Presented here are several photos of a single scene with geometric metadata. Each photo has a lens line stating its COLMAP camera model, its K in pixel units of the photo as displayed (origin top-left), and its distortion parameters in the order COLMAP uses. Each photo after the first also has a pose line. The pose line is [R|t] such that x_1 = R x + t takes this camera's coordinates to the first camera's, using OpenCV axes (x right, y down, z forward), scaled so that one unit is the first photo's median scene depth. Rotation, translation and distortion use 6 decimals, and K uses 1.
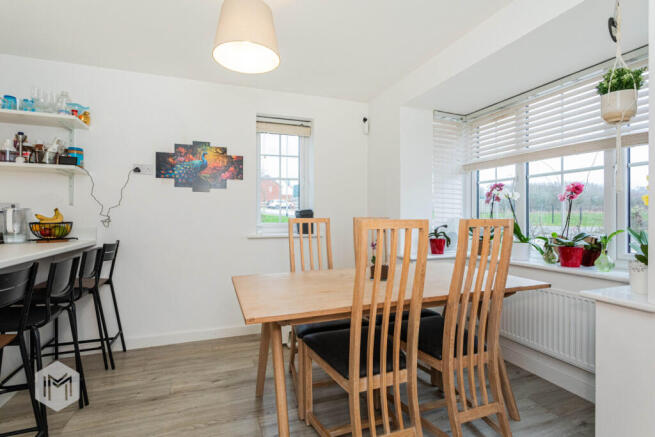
lens RADIAL K [[316.1, 0, 327.5], [0, 316.1, 218.5], [0, 0, 1]] dist [-0.022755, 0.000069]
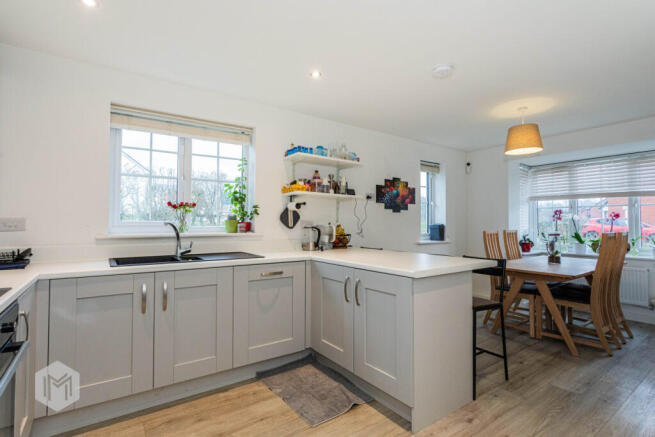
lens RADIAL K [[316.1, 0, 327.5], [0, 316.1, 218.5], [0, 0, 1]] dist [-0.022755, 0.000069]
pose [[0.966735, 0.004366, 0.255744, -1.285691], [0.001624, 0.999729, -0.023204, -0.027039], [-0.255776, 0.022848, 0.966466, -0.388072]]
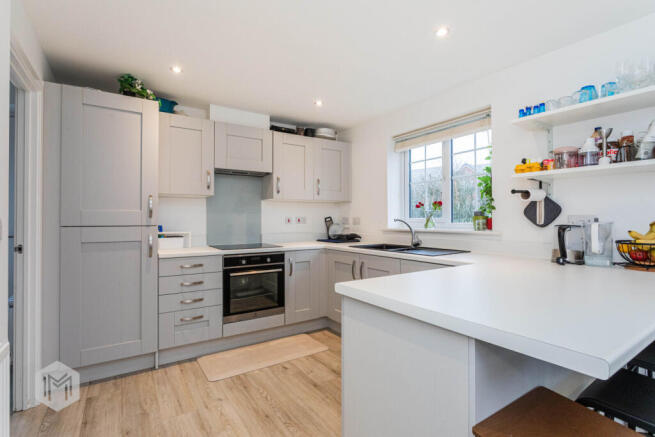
lens RADIAL K [[316.1, 0, 327.5], [0, 316.1, 218.5], [0, 0, 1]] dist [-0.022755, 0.000069]
pose [[0.228308, -0.004846, -0.973577, -0.358892], [-0.003536, 0.999977, -0.005807, -0.033025], [0.973582, 0.004769, 0.228286, 0.123385]]
